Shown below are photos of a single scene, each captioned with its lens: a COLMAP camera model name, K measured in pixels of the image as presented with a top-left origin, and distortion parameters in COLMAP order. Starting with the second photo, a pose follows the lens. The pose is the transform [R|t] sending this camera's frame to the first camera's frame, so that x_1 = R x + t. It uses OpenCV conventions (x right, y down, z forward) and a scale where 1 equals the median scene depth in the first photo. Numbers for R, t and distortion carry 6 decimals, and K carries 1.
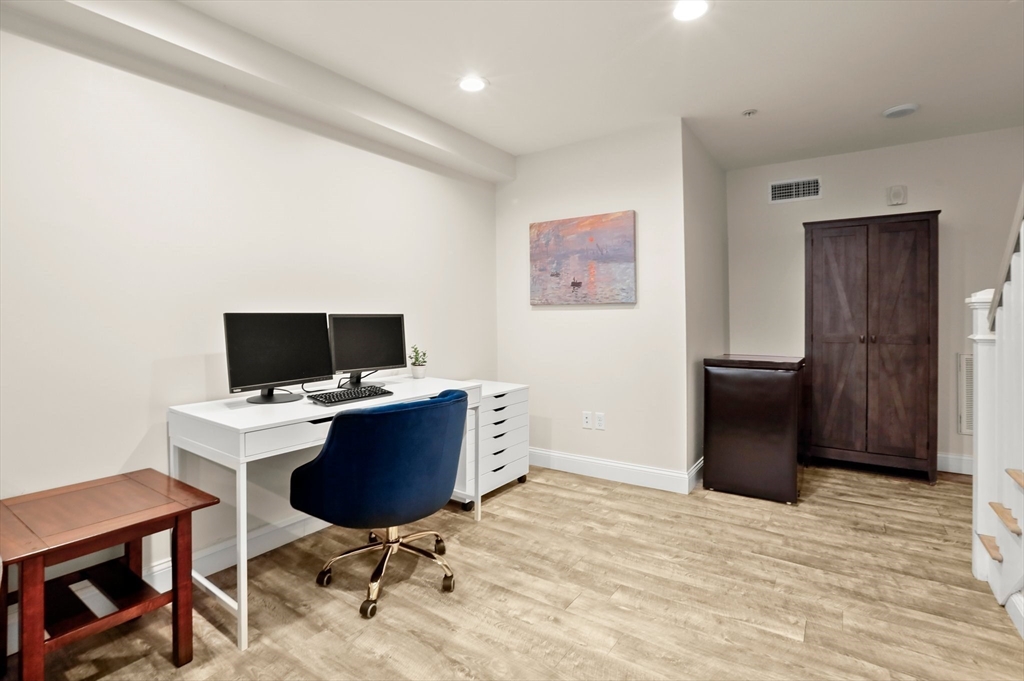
lens RADIAL K [[483.5, 0, 510.7], [0, 483.5, 315.6], [0, 0, 1]] dist [-0.054381, 0.018384]
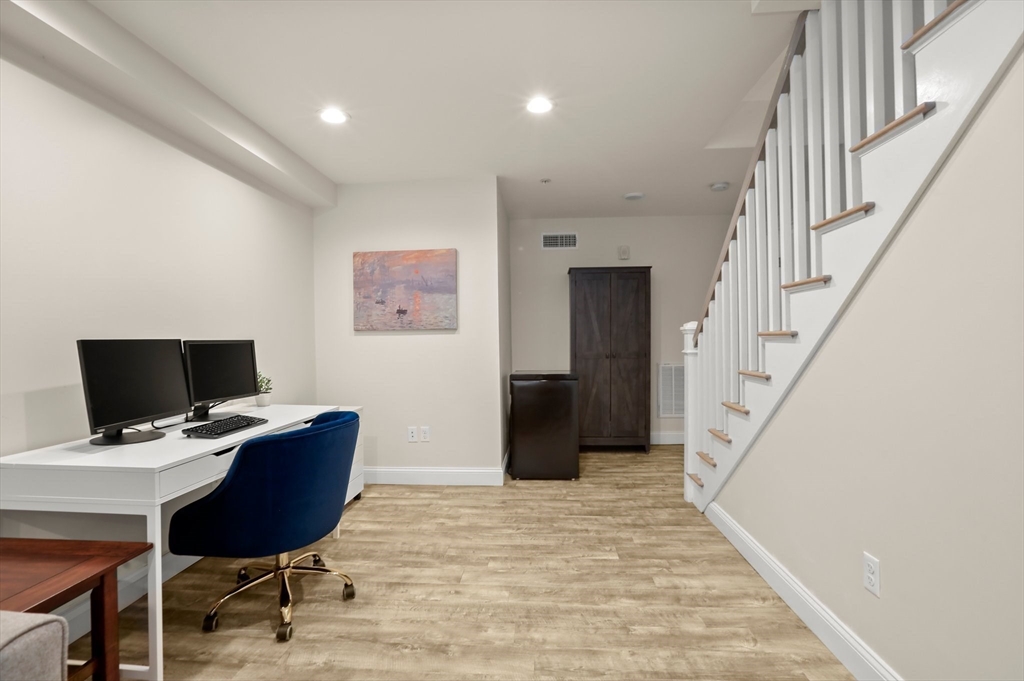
lens RADIAL K [[473.6, 0, 509.2], [0, 473.6, 344.7], [0, 0, 1]] dist [-0.067597, 0.031683]
pose [[0.861809, -0.013199, 0.507061, -0.258967], [0.008187, 0.999893, 0.012114, -0.001097], [-0.507167, -0.006289, 0.861825, -0.057915]]
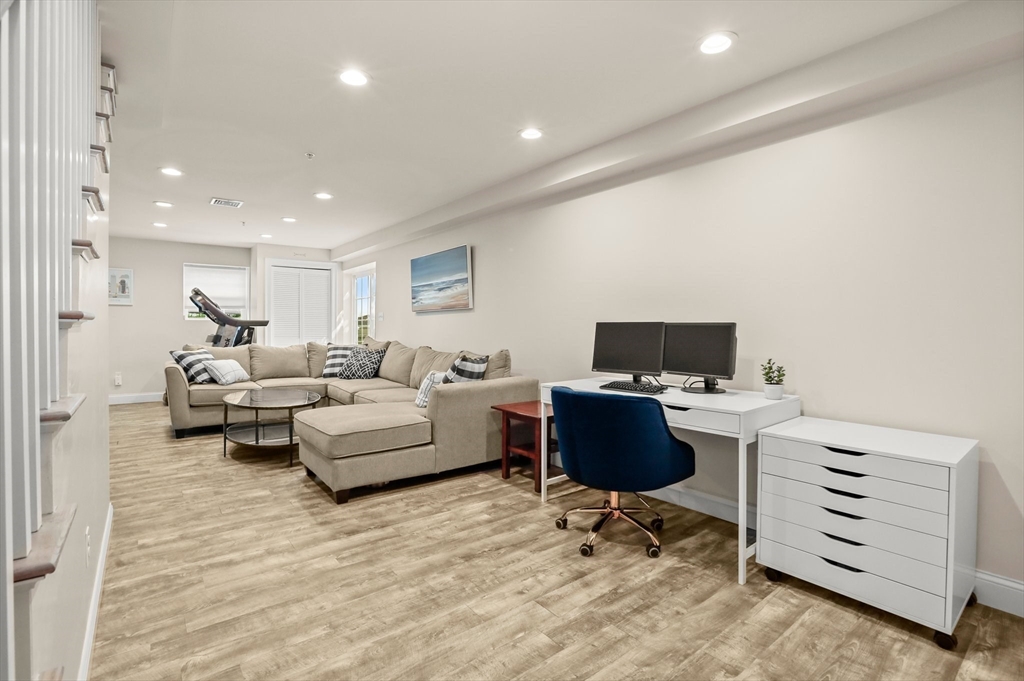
lens RADIAL K [[478.9, 0, 514.5], [0, 478.9, 335.1], [0, 0, 1]] dist [-0.061058, 0.022996]
pose [[-0.287792, 0.019606, -0.957492, 0.790183], [-0.001541, 0.999780, 0.020935, 0.001284], [0.957692, 0.007500, -0.287699, 0.881571]]
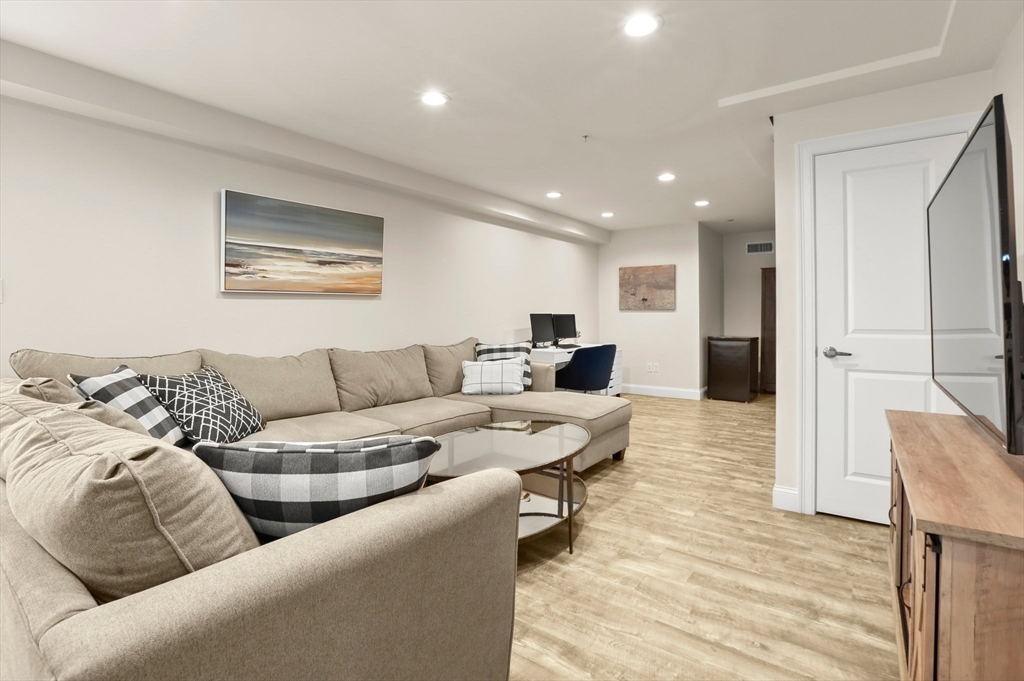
lens RADIAL K [[474.3, 0, 515.7], [0, 474.3, 311.8], [0, 0, 1]] dist [-0.060266, 0.022875]
pose [[0.999503, 0.006423, -0.030850, -0.441727], [-0.006476, 0.999978, -0.001621, -0.009971], [0.030838, 0.001820, 0.999523, -1.273636]]
